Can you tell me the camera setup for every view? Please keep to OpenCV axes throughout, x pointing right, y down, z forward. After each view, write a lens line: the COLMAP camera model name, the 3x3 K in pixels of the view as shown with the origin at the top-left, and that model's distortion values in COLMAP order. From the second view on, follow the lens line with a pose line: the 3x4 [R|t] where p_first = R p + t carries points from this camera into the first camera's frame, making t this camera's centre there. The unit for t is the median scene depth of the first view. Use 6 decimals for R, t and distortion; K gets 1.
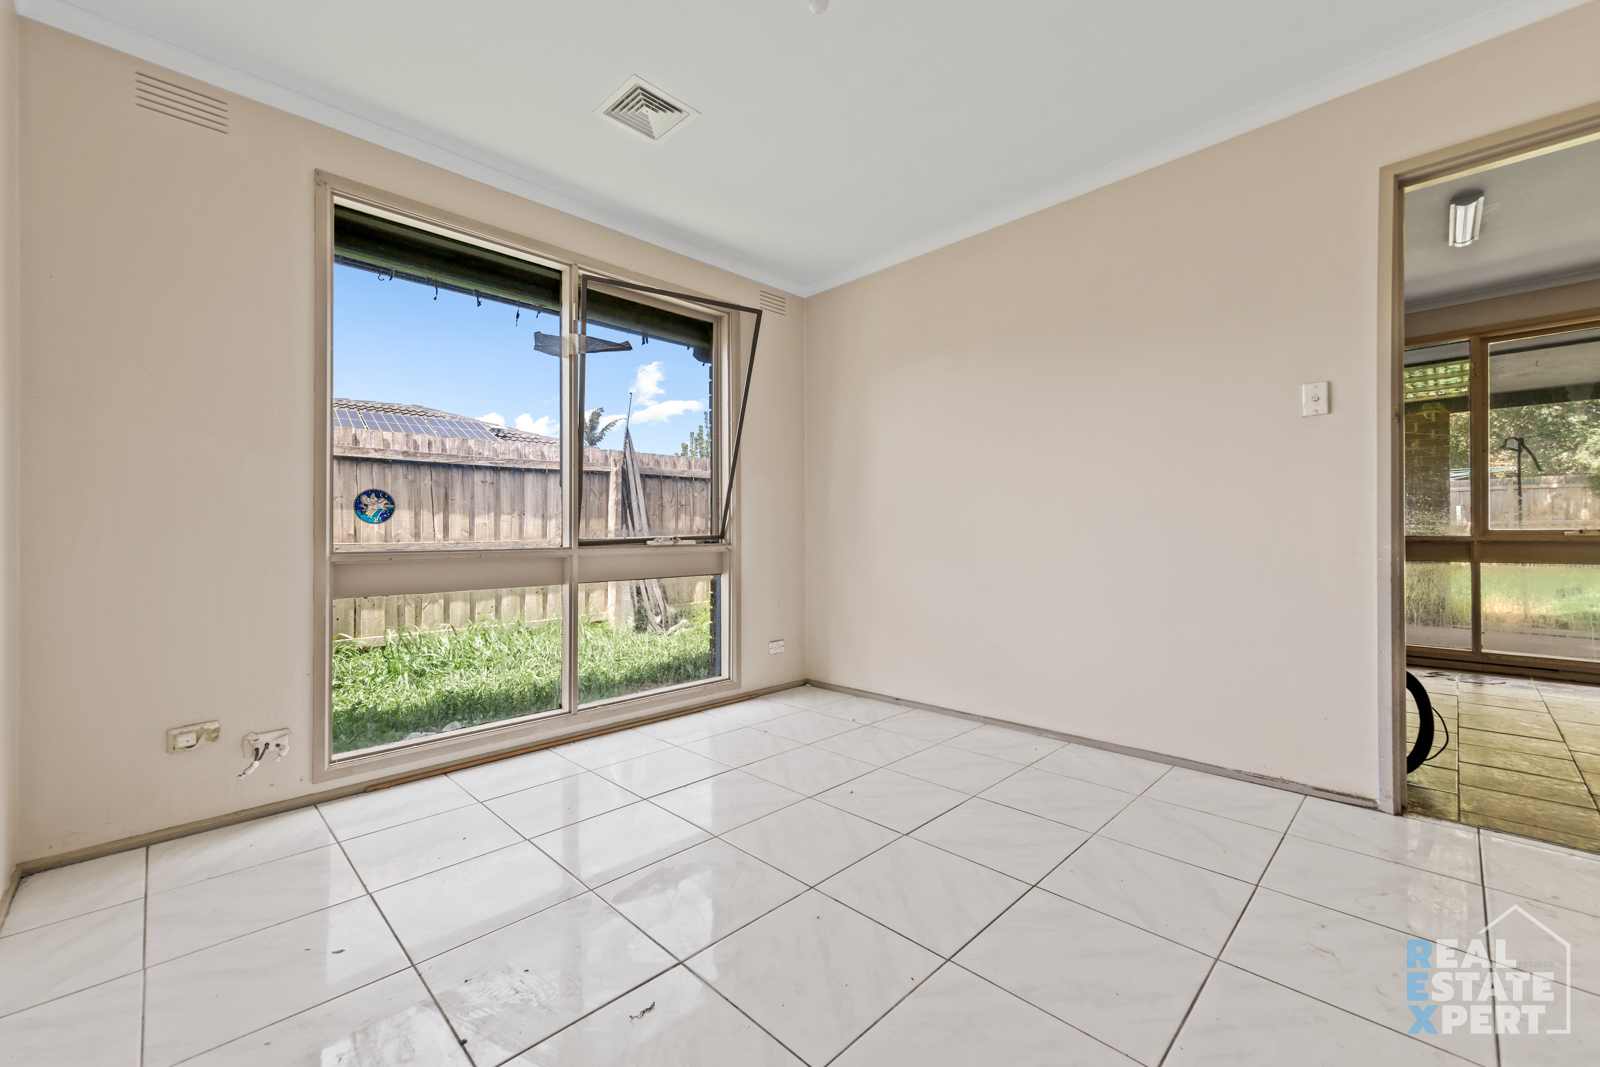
lens RADIAL K [[646.6, 0, 802.9], [0, 646.6, 529.8], [0, 0, 1]] dist [-0.003063, -0.000239]
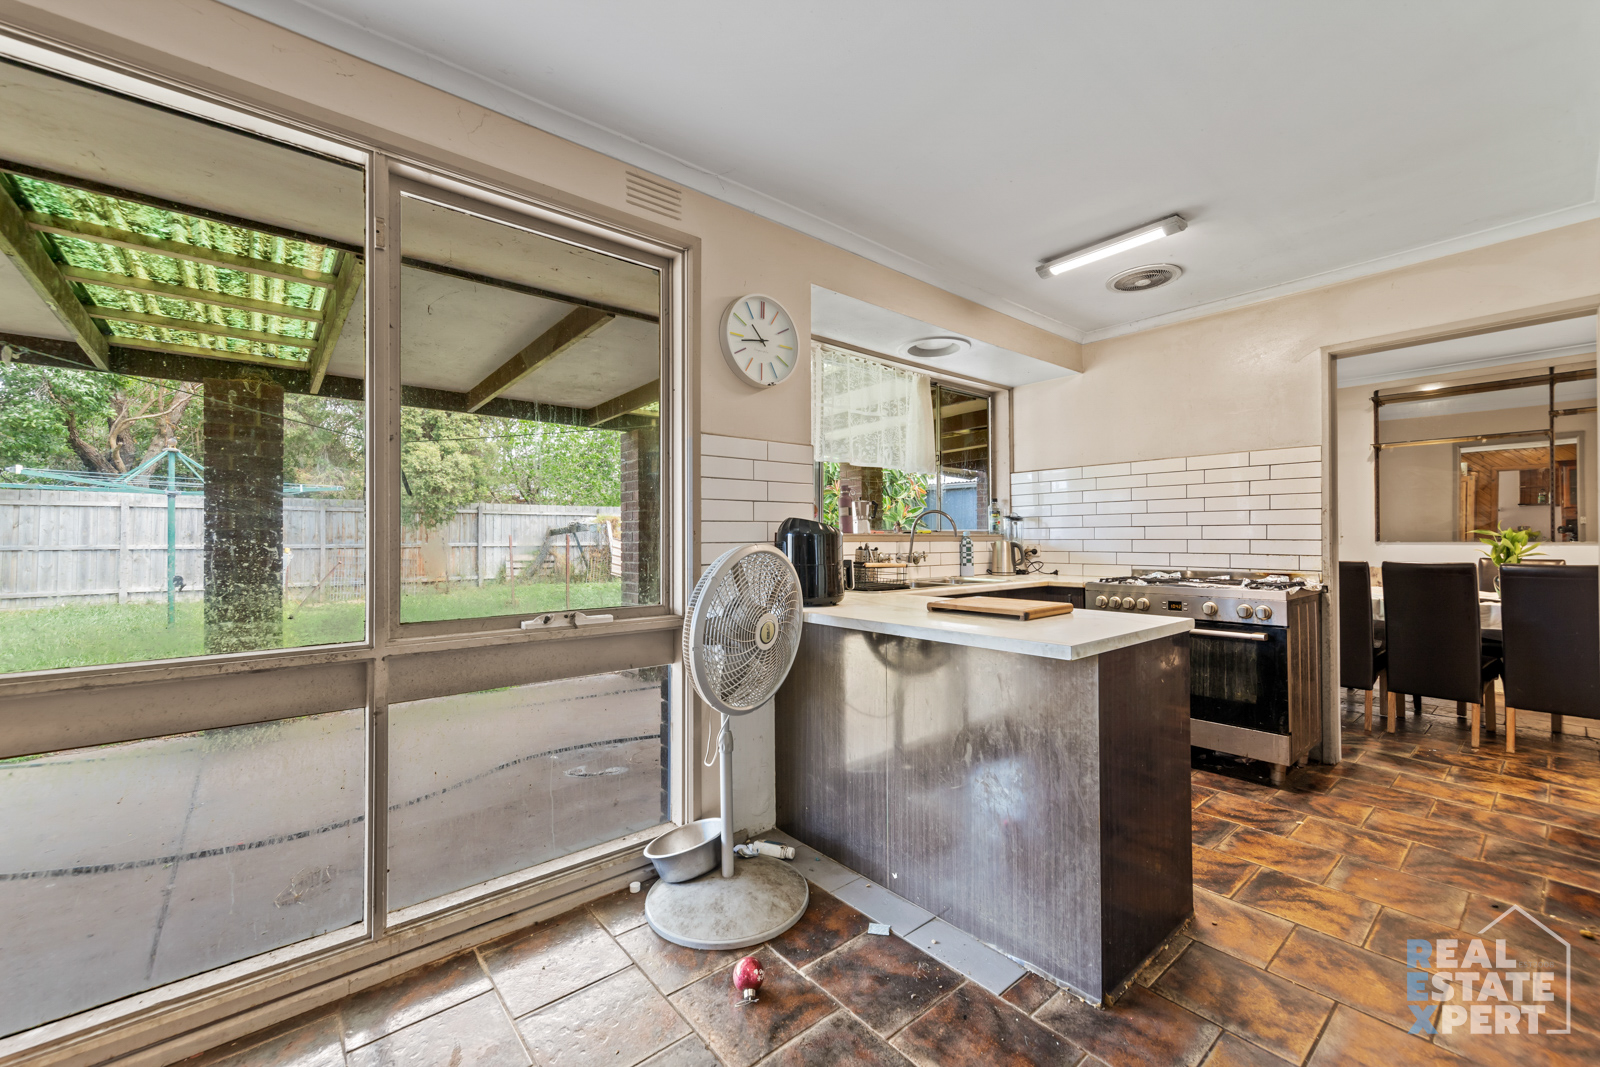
lens RADIAL K [[646.6, 0, 801.0], [0, 646.6, 534.4], [0, 0, 1]] dist [-0.003063, -0.000239]
pose [[0.090101, 0.010807, 0.995874, 0.431587], [0.001614, 0.999938, -0.010997, -0.028251], [-0.995931, 0.002598, 0.090078, 0.448771]]
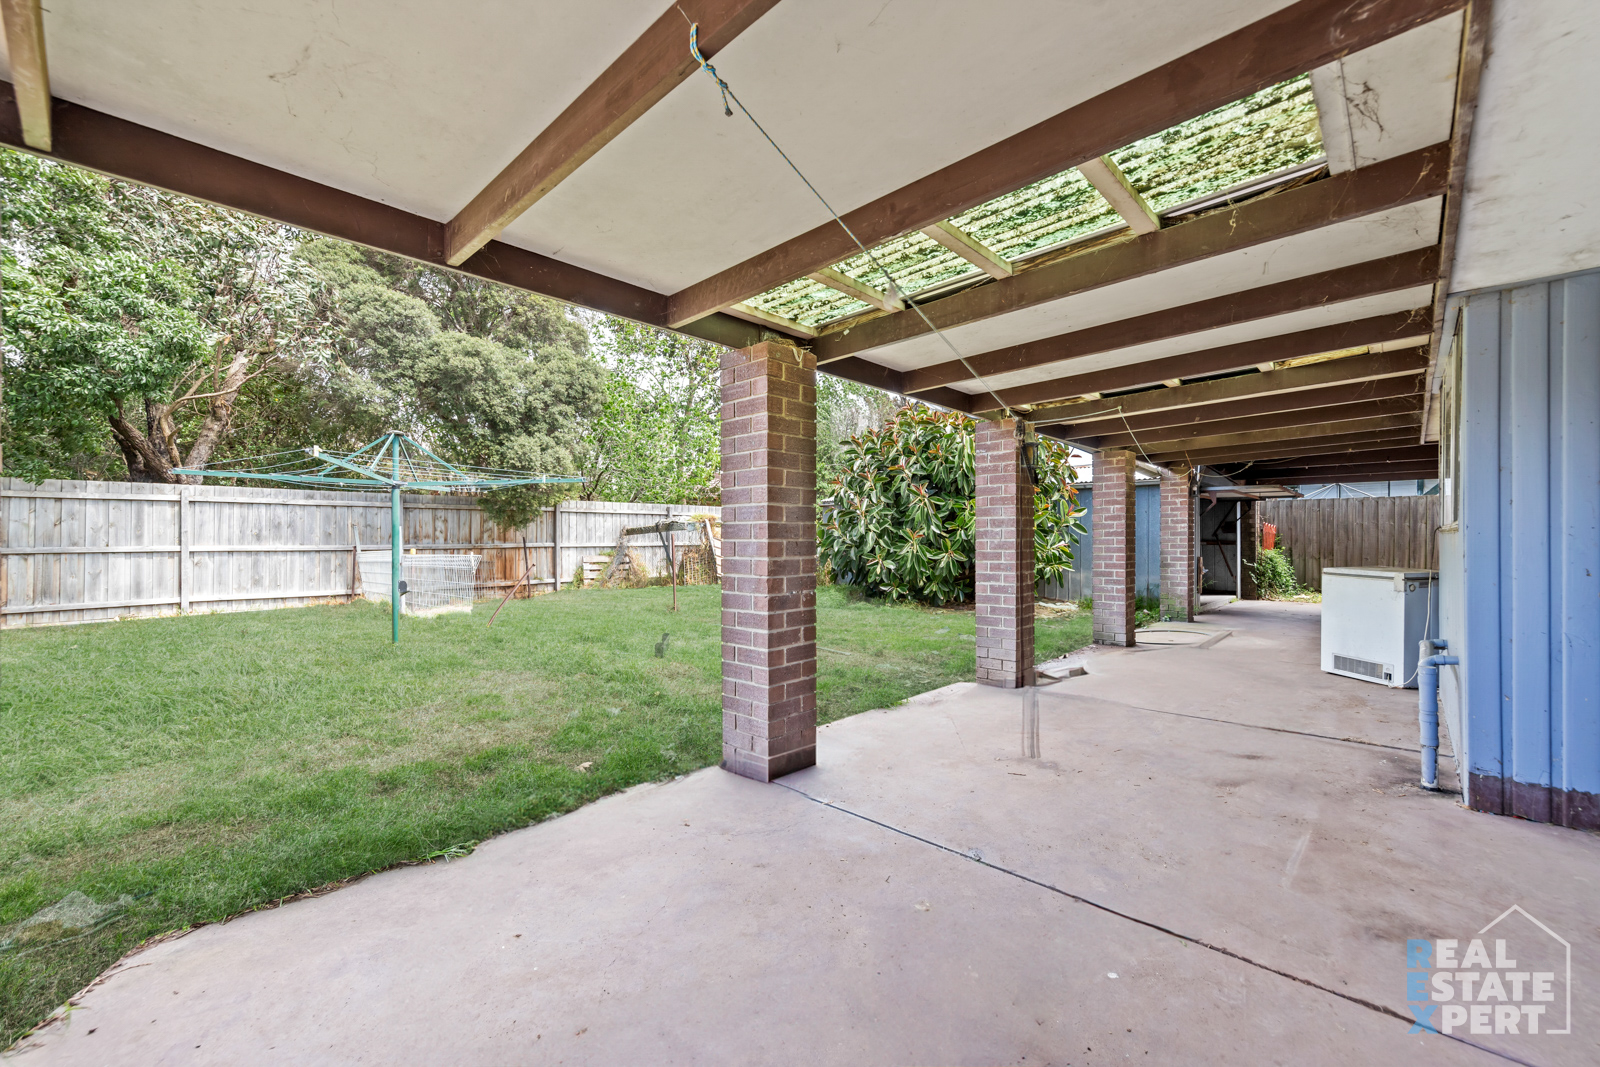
lens RADIAL K [[646.6, 0, 802.6], [0, 646.6, 543.4], [0, 0, 1]] dist [-0.003063, -0.000239]
pose [[-0.036364, 0.000783, 0.999338, 0.435135], [0.006504, 0.999979, -0.000547, -0.027164], [-0.999317, 0.006480, -0.036368, 0.513855]]
